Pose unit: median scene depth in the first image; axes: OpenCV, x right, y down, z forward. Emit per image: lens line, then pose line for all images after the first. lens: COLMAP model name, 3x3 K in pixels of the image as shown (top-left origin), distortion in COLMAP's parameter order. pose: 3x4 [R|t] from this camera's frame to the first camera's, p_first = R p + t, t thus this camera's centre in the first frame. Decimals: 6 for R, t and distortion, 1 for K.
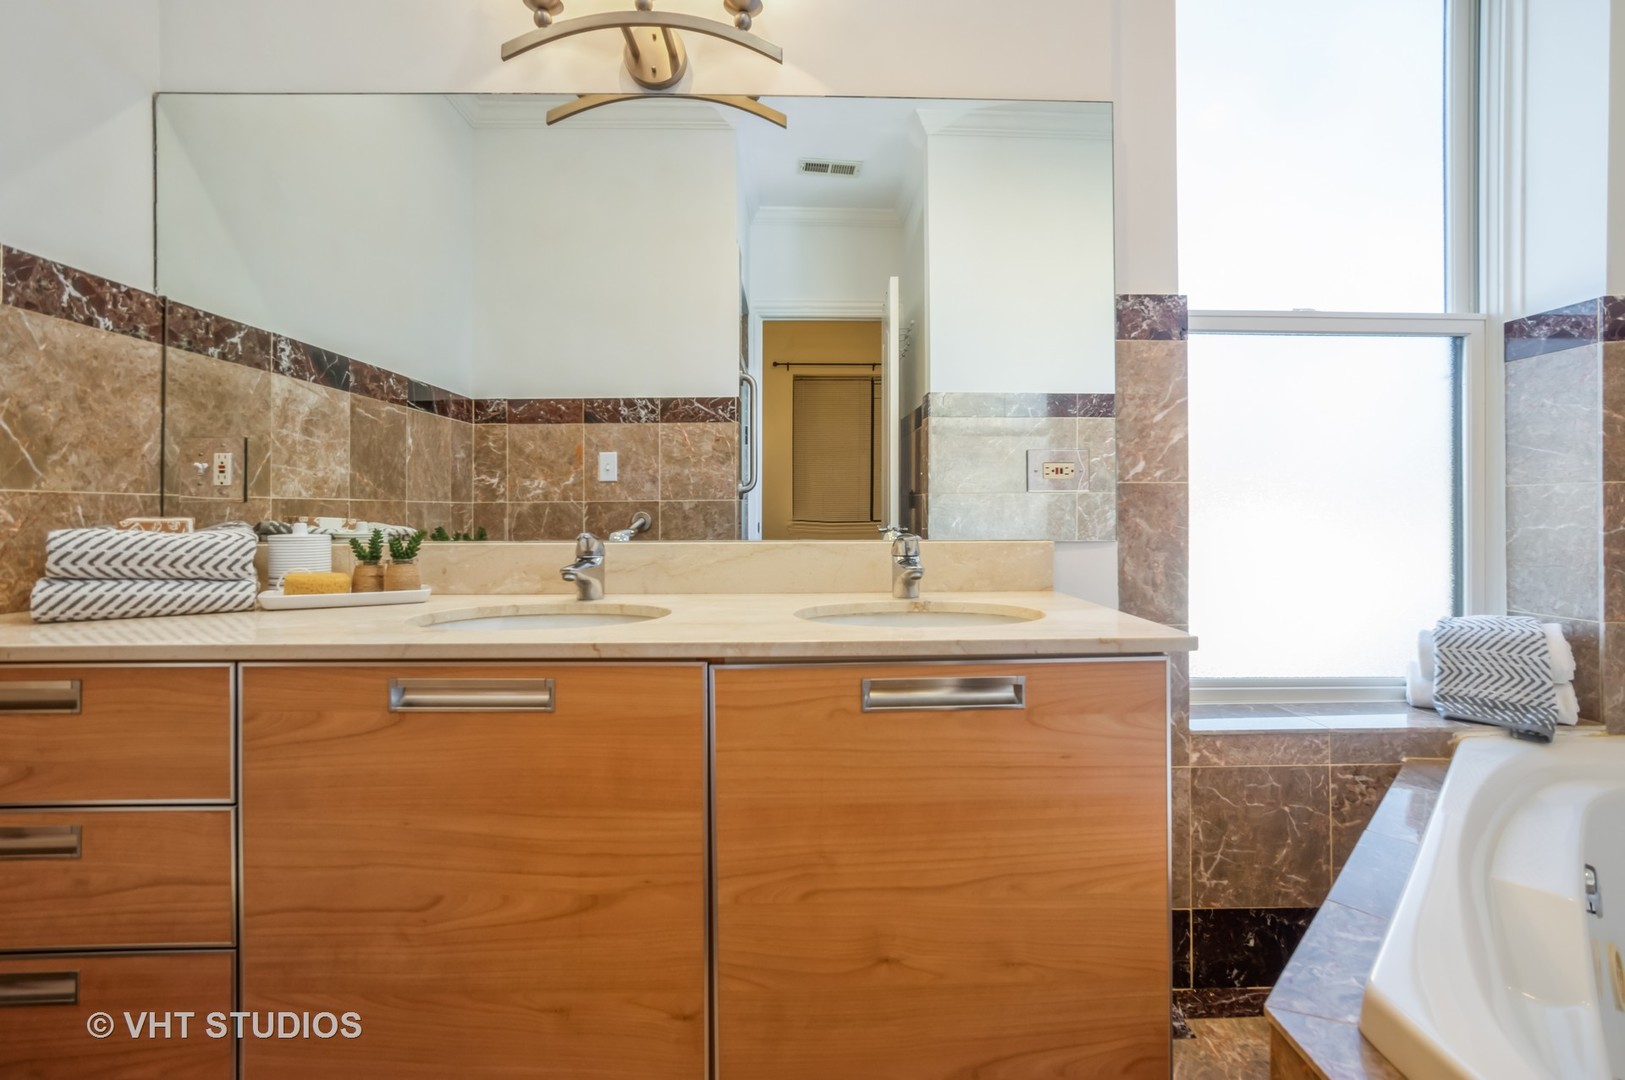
lens RADIAL K [[757.2, 0, 827.7], [0, 757.2, 531.7], [0, 0, 1]] dist [-0.009547, -0.000361]
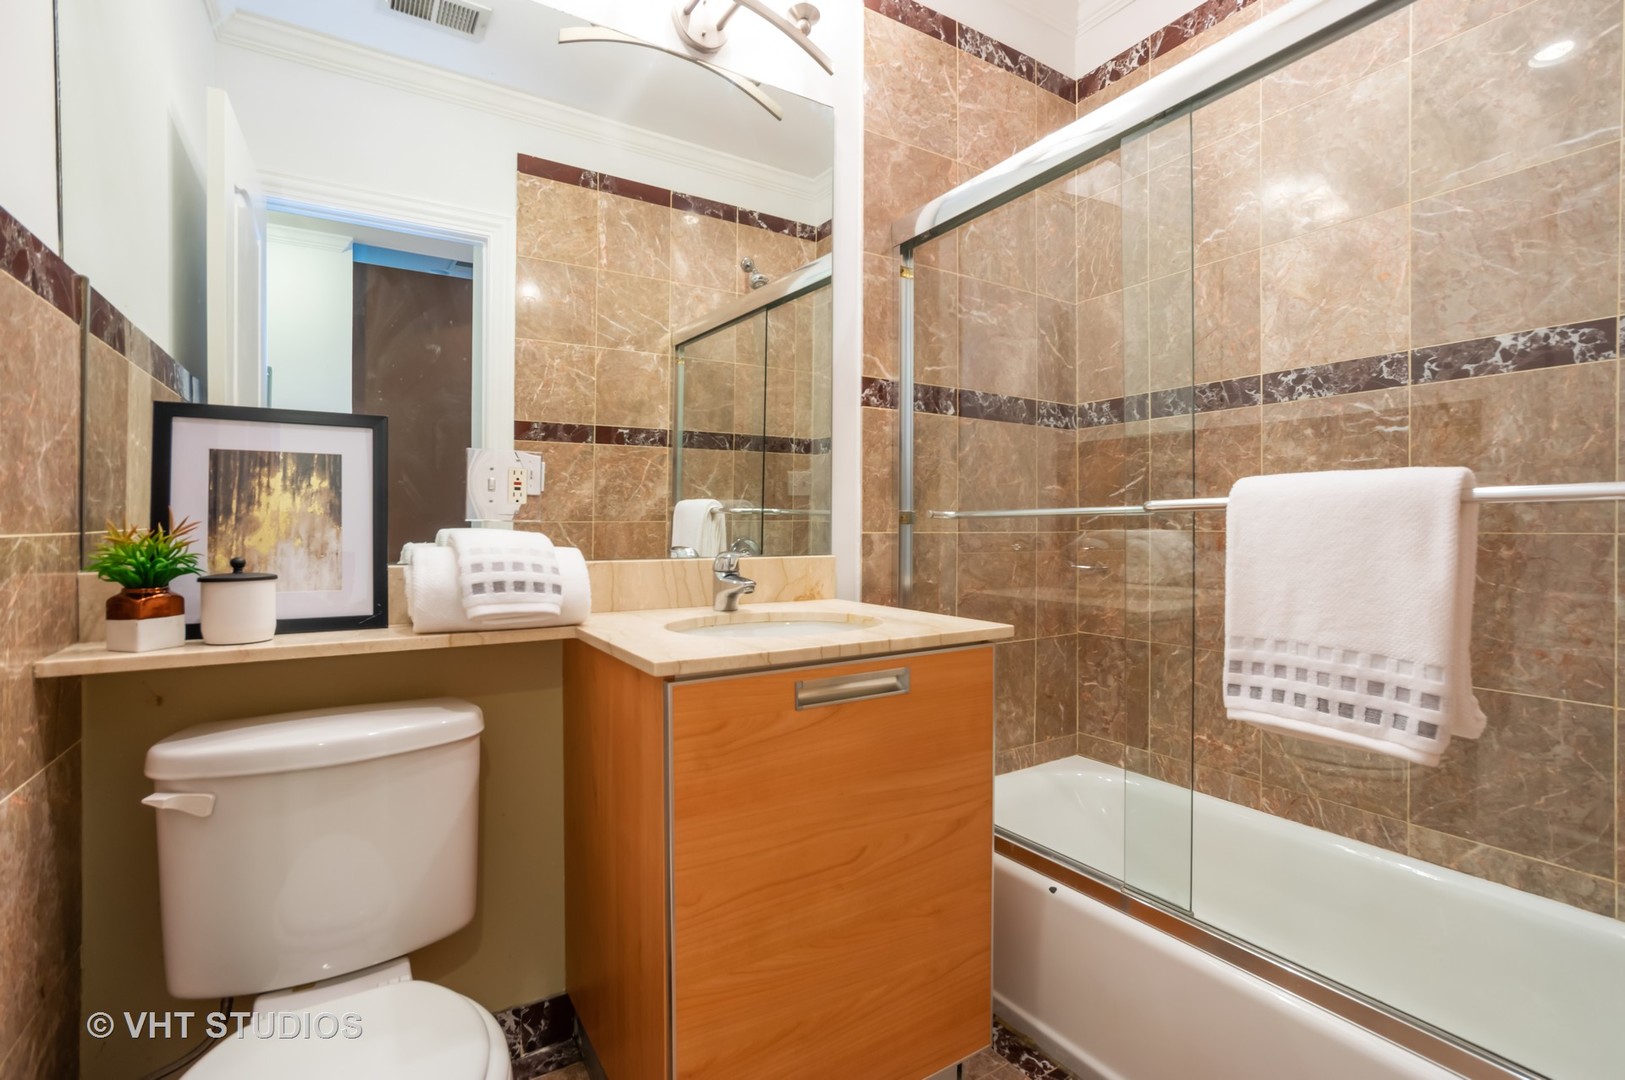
lens RADIAL K [[757.2, 0, 827.7], [0, 757.2, 531.7], [0, 0, 1]] dist [-0.009547, -0.000361]
pose [[0.838109, -0.005682, 0.545474, -0.686491], [0.018634, 0.999660, -0.018218, -0.010264], [-0.545185, 0.025433, 0.837930, -0.019382]]
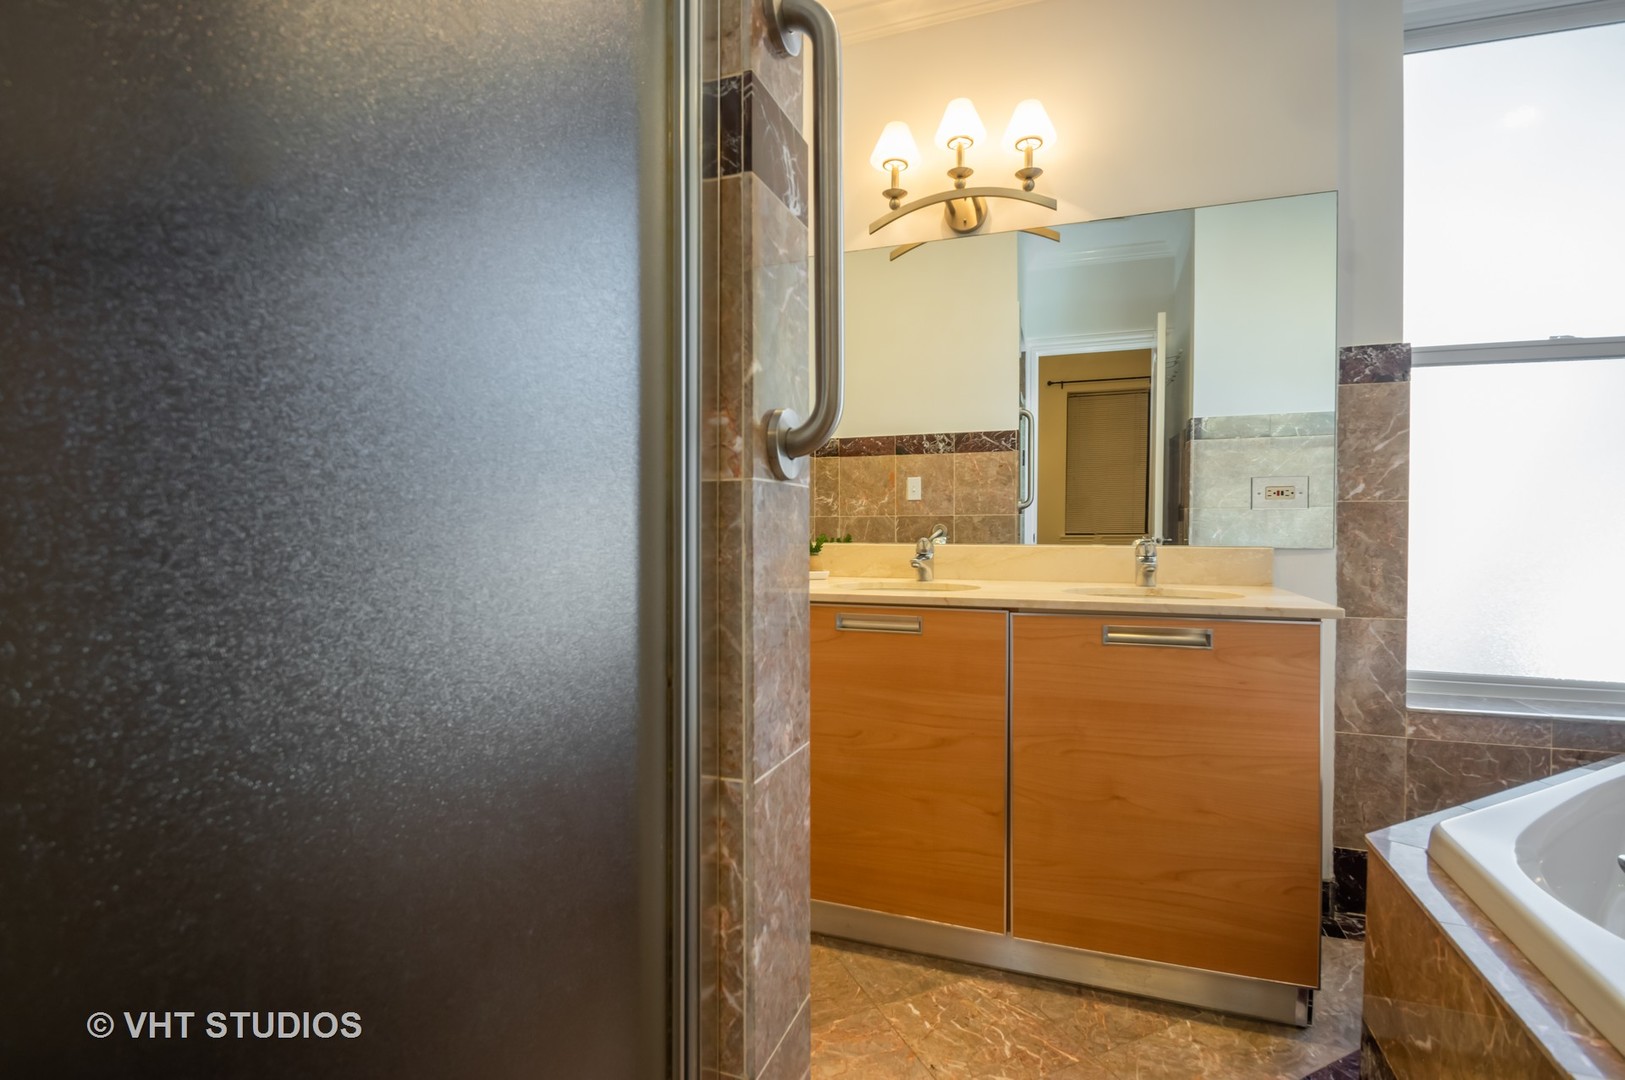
lens RADIAL K [[757.2, 0, 827.7], [0, 757.2, 531.7], [0, 0, 1]] dist [-0.009547, -0.000361]
pose [[0.938265, 0.006208, -0.345861, 0.028503], [-0.011582, 0.999842, -0.013472, 0.010249], [0.345723, 0.016646, 0.938189, -0.434061]]
